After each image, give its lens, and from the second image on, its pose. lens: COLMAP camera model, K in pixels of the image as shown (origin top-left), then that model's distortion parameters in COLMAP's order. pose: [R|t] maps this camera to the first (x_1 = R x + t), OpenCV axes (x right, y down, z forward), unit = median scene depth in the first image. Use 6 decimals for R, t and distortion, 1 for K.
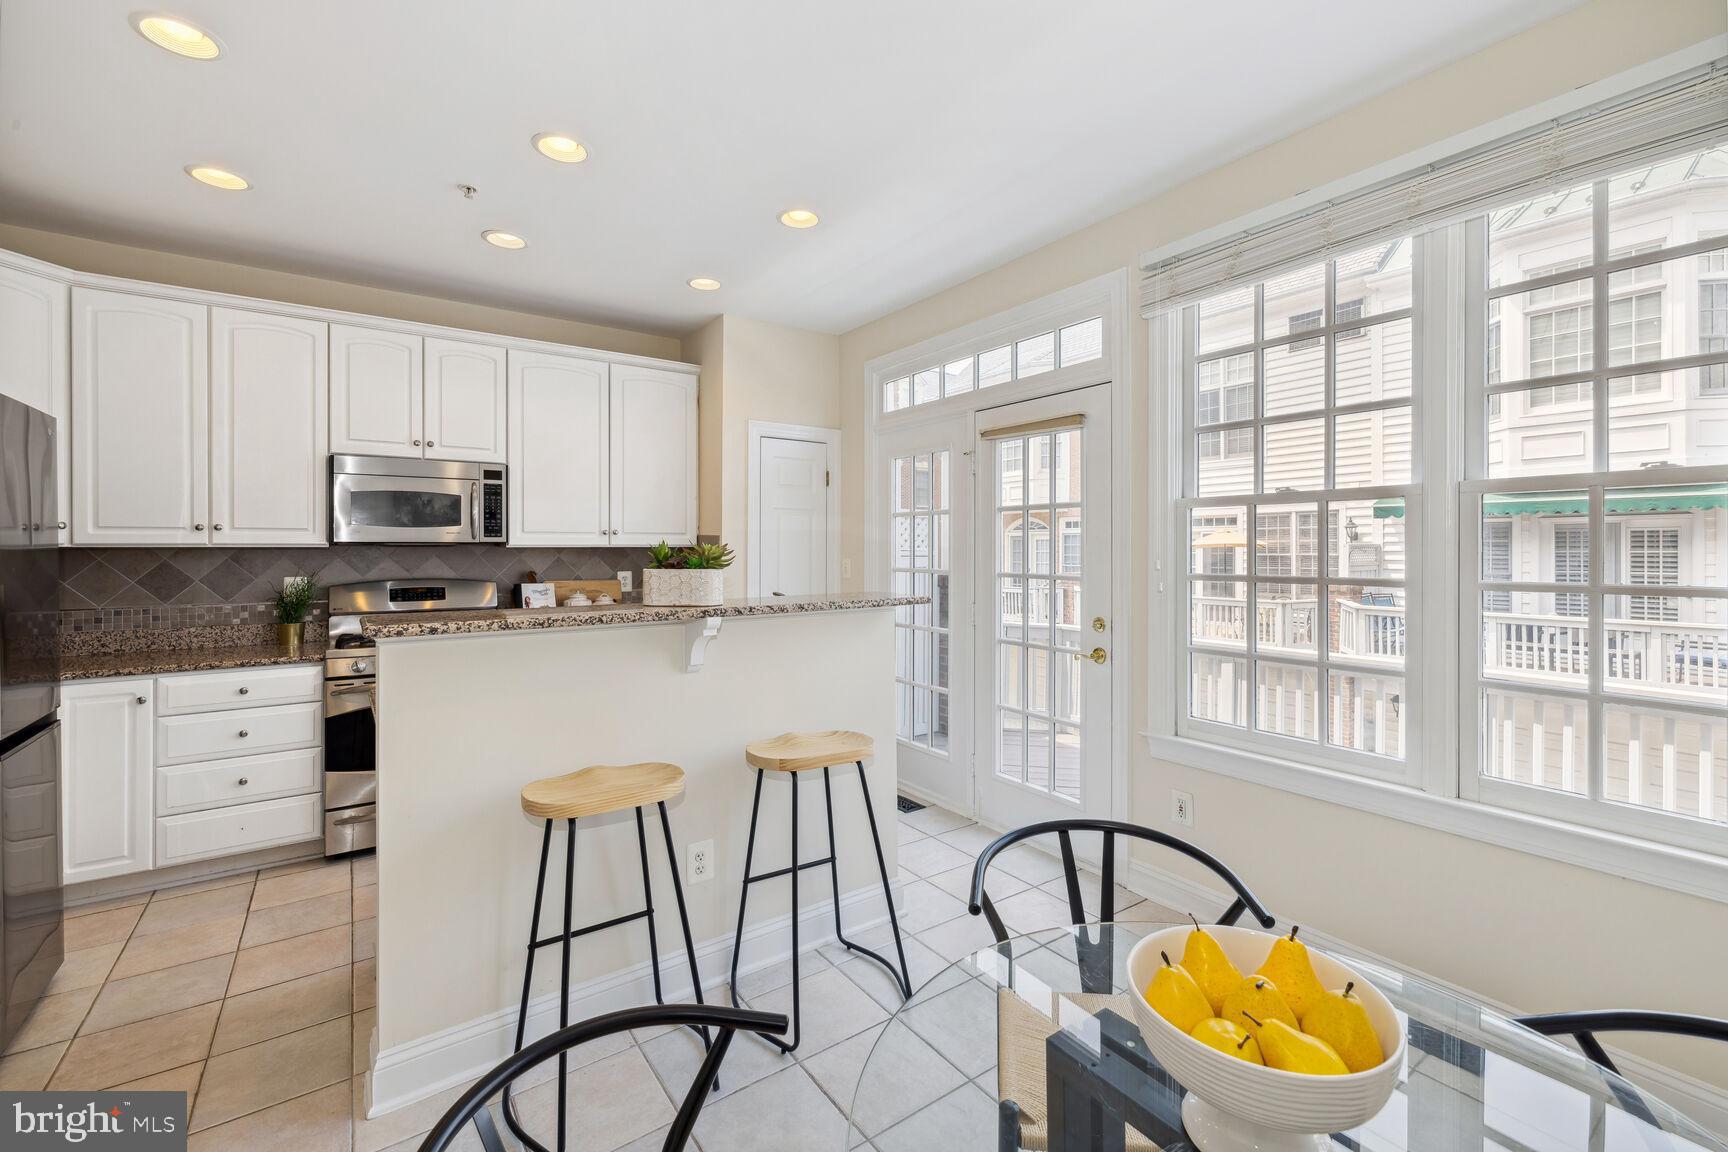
lens RADIAL K [[727.6, 0, 861.0], [0, 727.6, 559.6], [0, 0, 1]] dist [-0.000152, -0.000046]
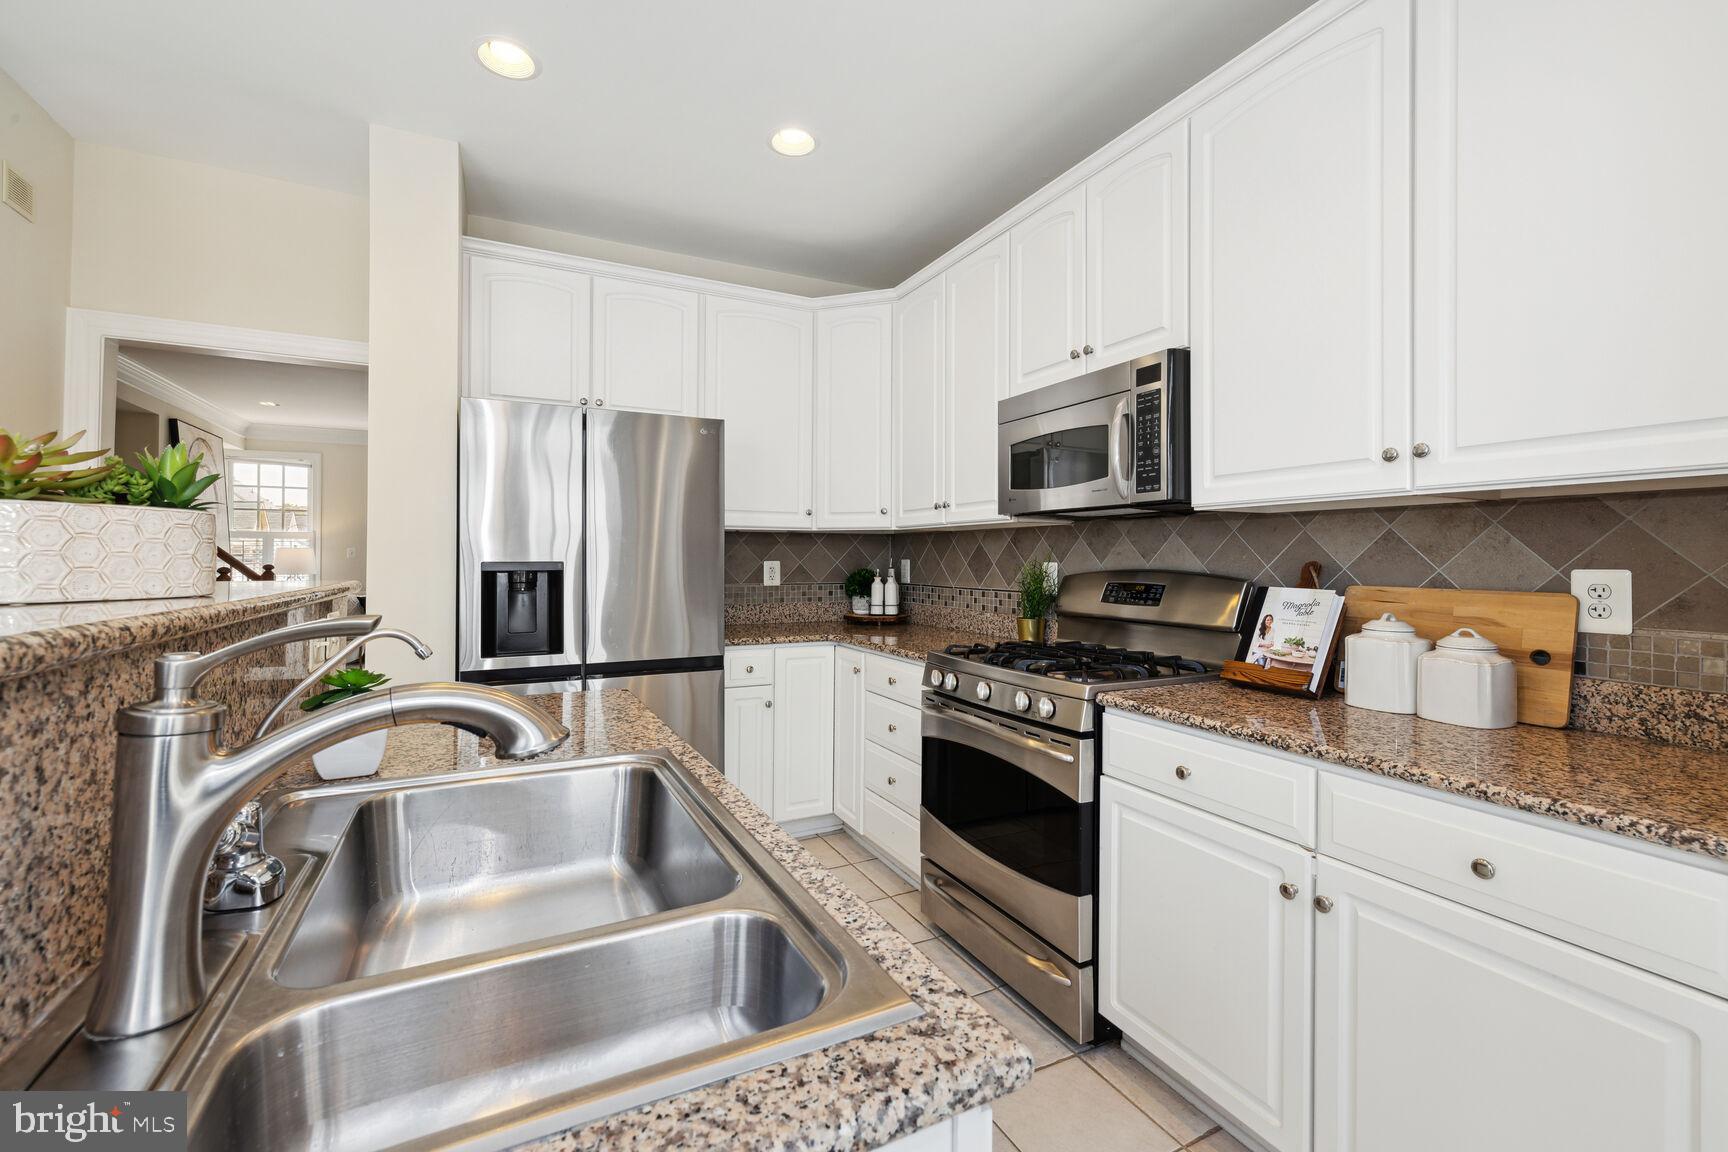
lens RADIAL K [[727.6, 0, 858.4], [0, 727.6, 571.5], [0, 0, 1]] dist [-0.000152, -0.000046]
pose [[-0.157551, 0.019636, -0.987316, 0.050895], [-0.015720, 0.999626, 0.022389, 0.017963], [0.987386, 0.019048, -0.157183, 0.871007]]
